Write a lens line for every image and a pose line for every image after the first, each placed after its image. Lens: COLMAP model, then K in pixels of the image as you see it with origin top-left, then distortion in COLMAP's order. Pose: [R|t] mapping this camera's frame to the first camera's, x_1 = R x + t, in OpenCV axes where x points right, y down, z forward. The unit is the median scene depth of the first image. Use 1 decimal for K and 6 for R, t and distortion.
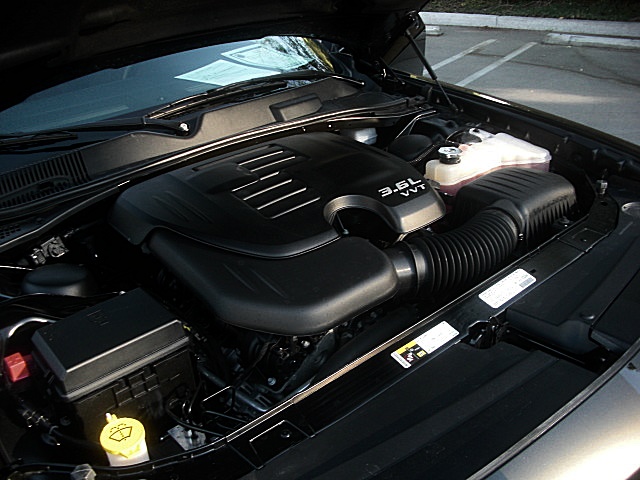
lens RADIAL K [[617.3, 0, 320.0], [0, 617.3, 240.0], [0, 0, 1]] dist [-0.225004, 0.235818]
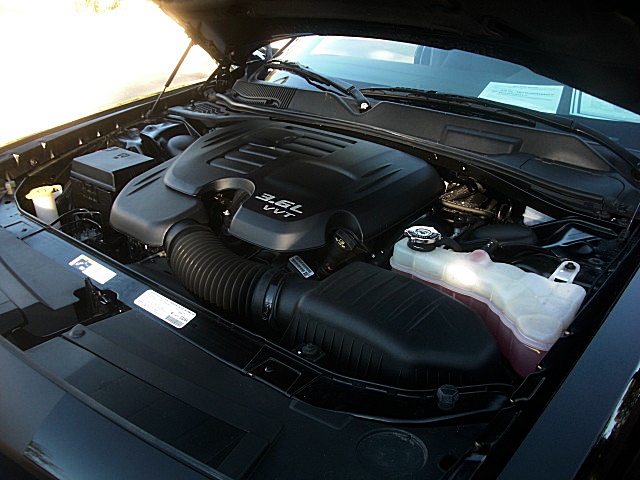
lens RADIAL K [[617.3, 0, 320.0], [0, 617.3, 240.0], [0, 0, 1]] dist [-0.225004, 0.235818]
pose [[0.179369, 0.473254, -0.862472, 0.951039], [-0.468069, 0.812156, 0.348300, -0.385198], [0.865296, 0.341222, 0.367192, 0.693023]]
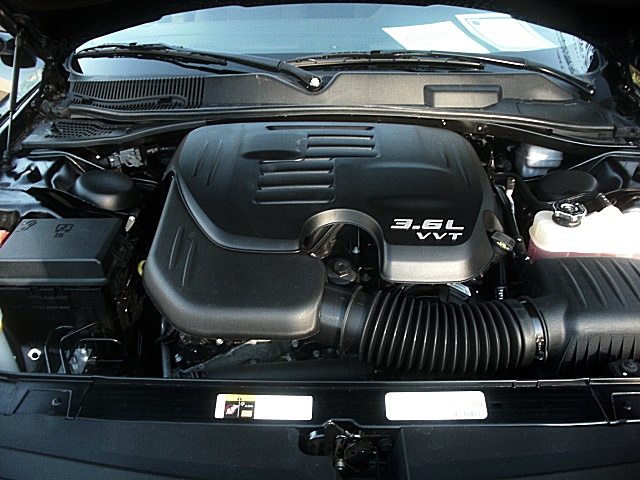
lens RADIAL K [[617.3, 0, 320.0], [0, 617.3, 240.0], [0, 0, 1]] dist [-0.225004, 0.235818]
pose [[0.754784, 0.389351, -0.527927, 0.431834], [-0.335994, 0.920680, 0.198636, -0.172159], [0.563391, 0.027453, 0.825734, 0.260243]]
